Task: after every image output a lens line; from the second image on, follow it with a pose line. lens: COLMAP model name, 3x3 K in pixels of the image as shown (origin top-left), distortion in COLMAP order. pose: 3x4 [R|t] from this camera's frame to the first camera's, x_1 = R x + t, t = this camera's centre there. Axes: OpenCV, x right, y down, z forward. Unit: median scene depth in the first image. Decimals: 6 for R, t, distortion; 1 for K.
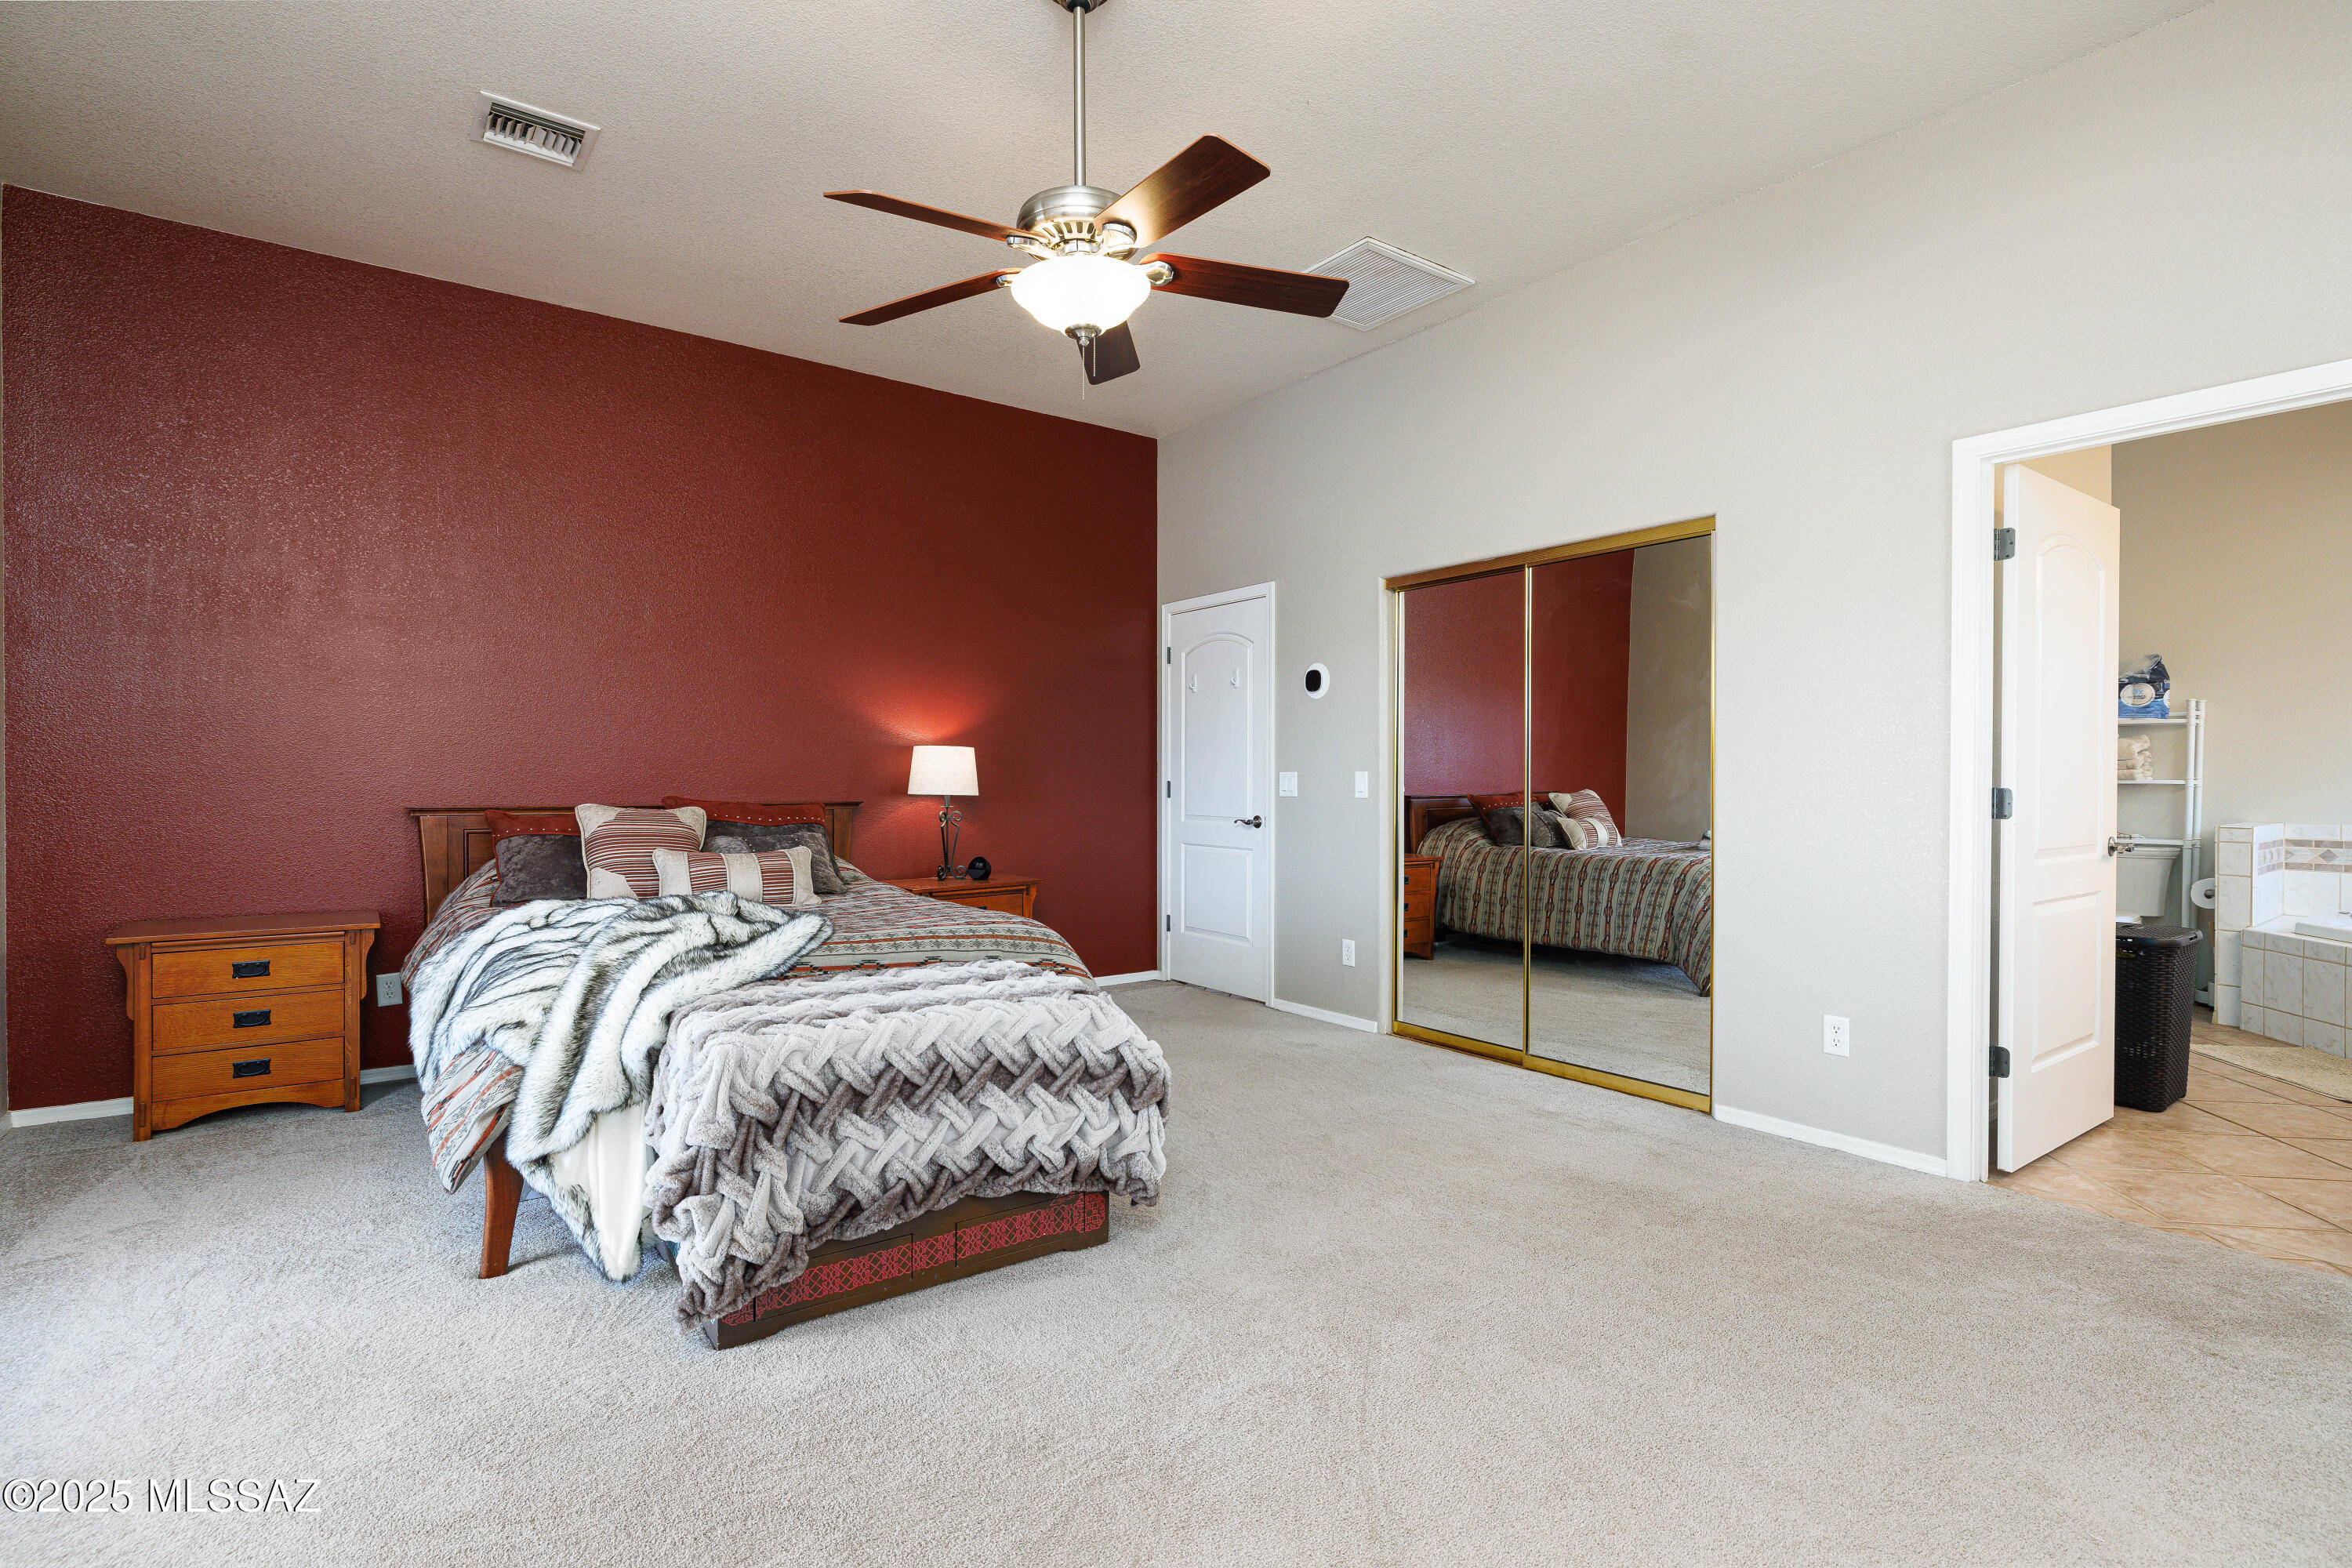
lens RADIAL K [[1133.6, 0, 1176.0], [0, 1133.6, 784.0], [0, 0, 1]] dist [0.002027, 0.000101]
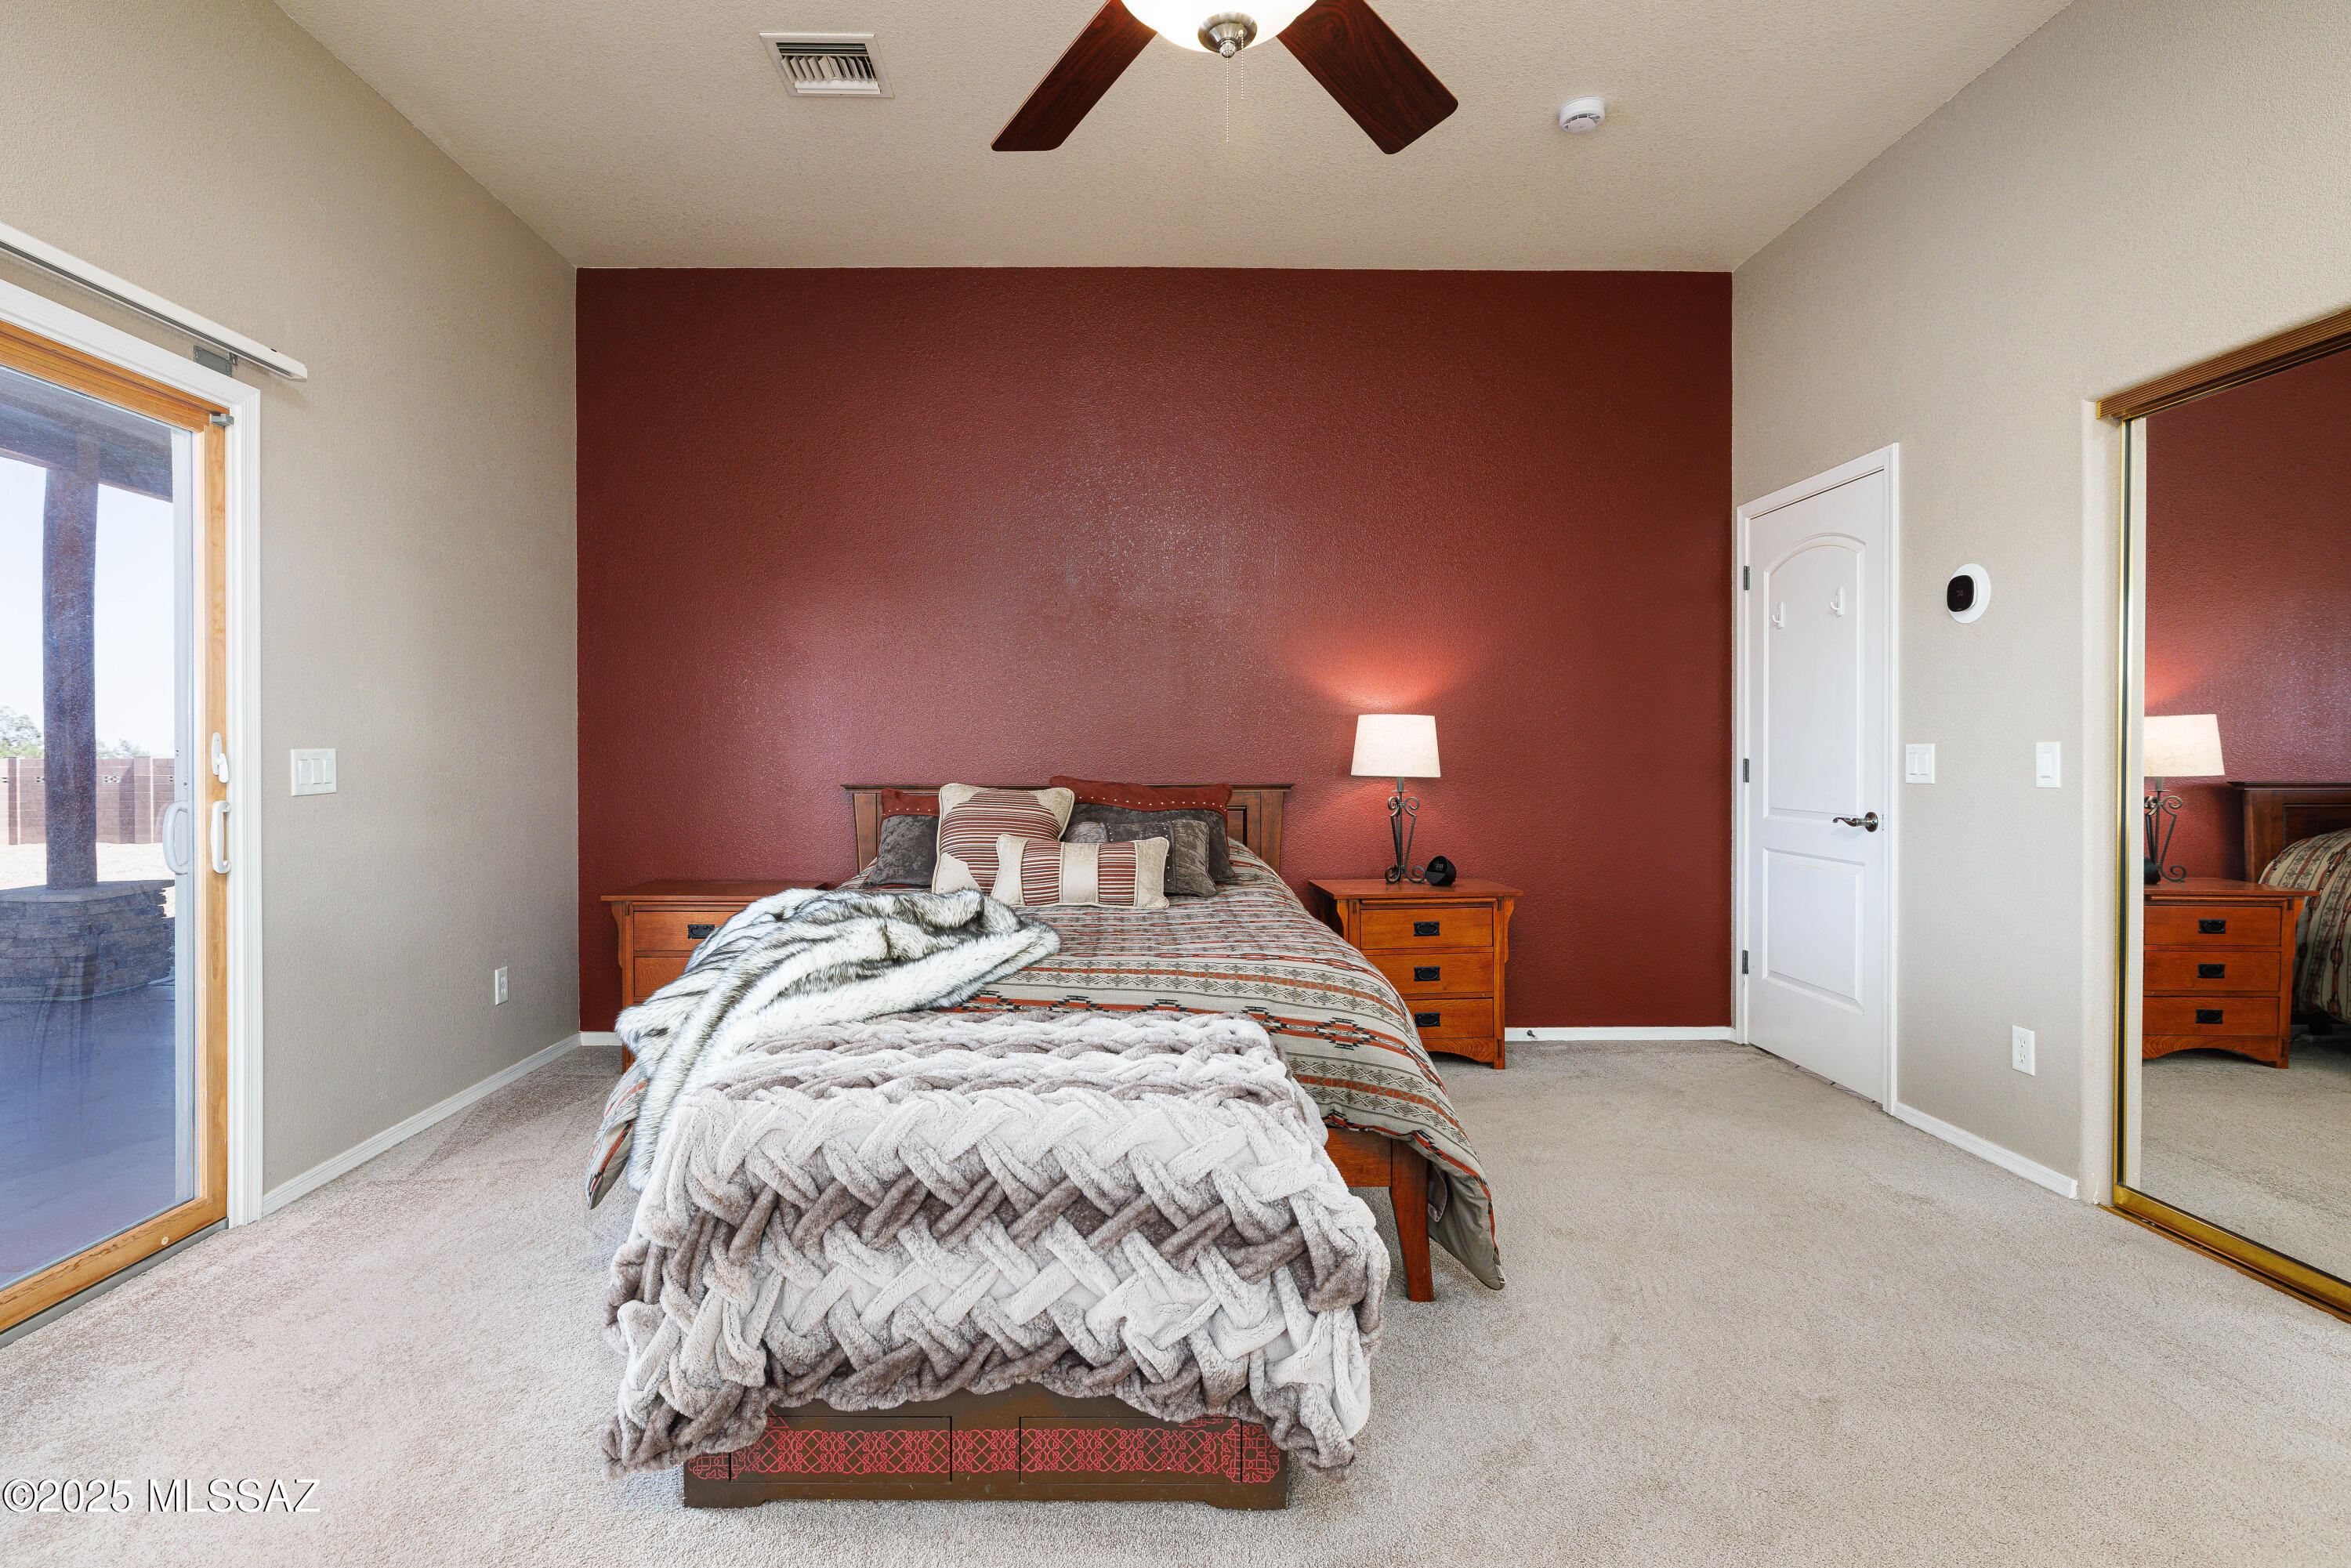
lens RADIAL K [[1156.0, 0, 1169.5], [0, 1156.0, 763.3], [0, 0, 1]] dist [-0.002103, -0.000614]
pose [[0.810897, 0.001857, -0.585187, 0.267576], [-0.000700, 0.999997, 0.002203, -0.001957], [0.585189, -0.001376, 0.810896, 0.478679]]
